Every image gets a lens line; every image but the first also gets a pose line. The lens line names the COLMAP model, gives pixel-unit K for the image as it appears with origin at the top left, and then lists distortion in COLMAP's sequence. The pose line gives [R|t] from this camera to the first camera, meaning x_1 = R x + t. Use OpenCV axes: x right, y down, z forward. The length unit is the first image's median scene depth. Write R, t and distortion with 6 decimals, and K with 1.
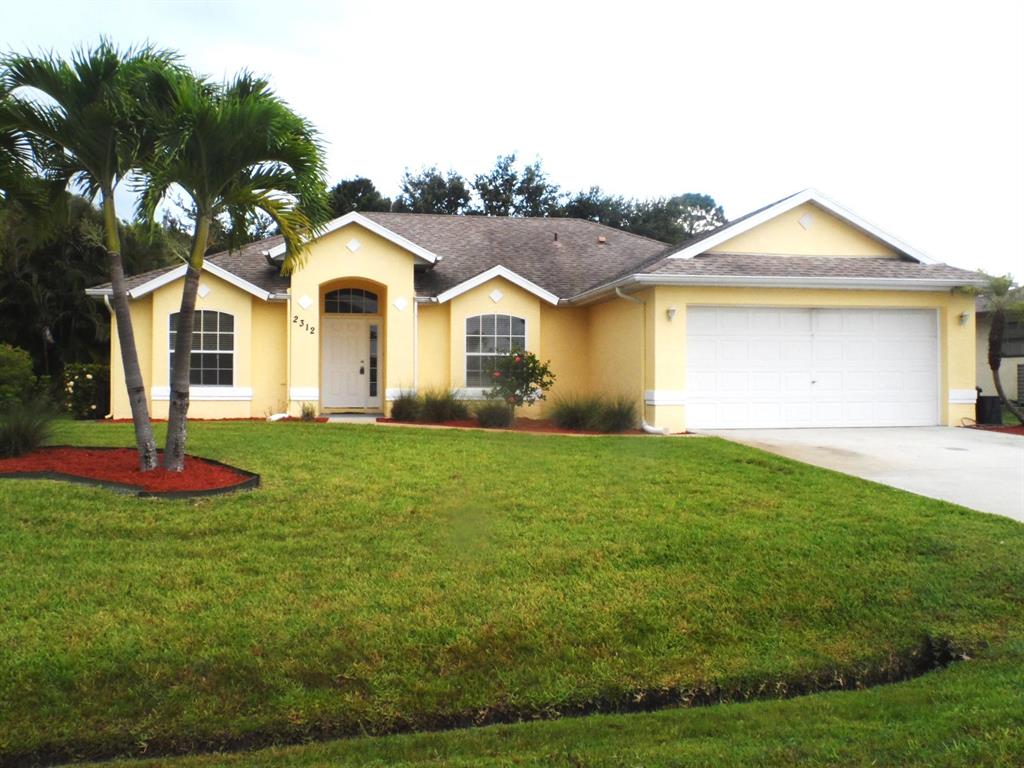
lens RADIAL K [[1012.9, 0, 512.0], [0, 1012.9, 384.0], [0, 0, 1]] dist [-0.003318, 0.000763]
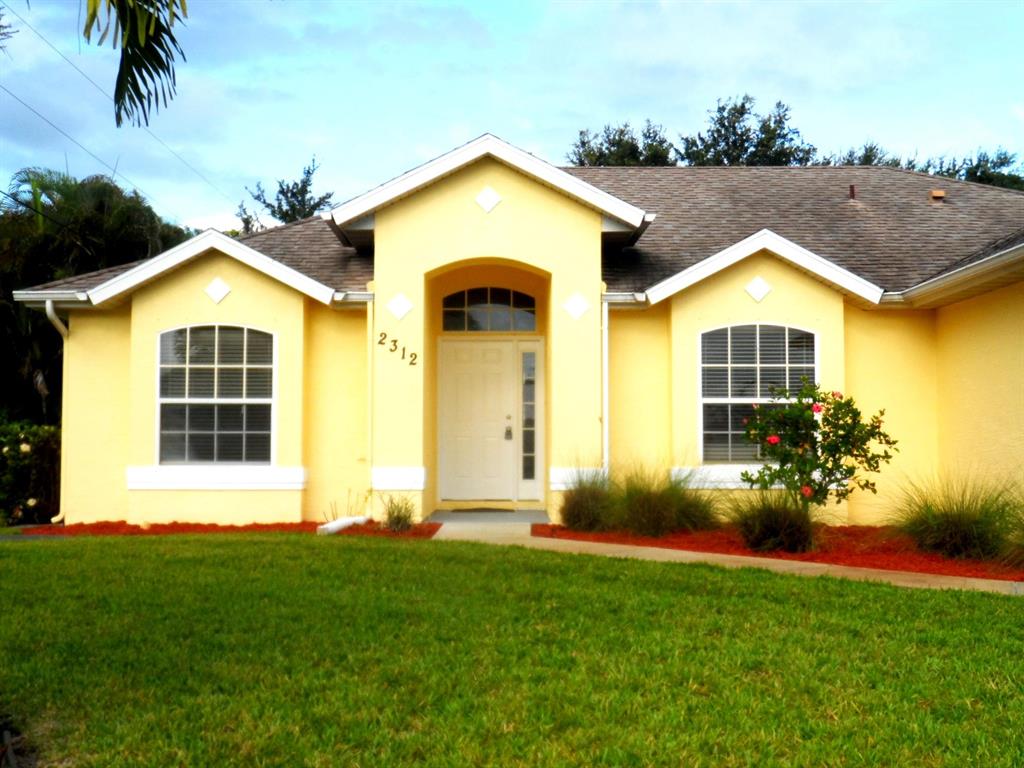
lens RADIAL K [[1227.4, 0, 512.0], [0, 1227.4, 384.0], [0, 0, 1]] dist [0.072119, 0.001070]
pose [[0.987309, -0.013094, -0.158269, -0.045671], [0.004733, 0.998579, -0.053089, -0.005286], [0.158739, 0.051666, 0.985968, 0.392117]]
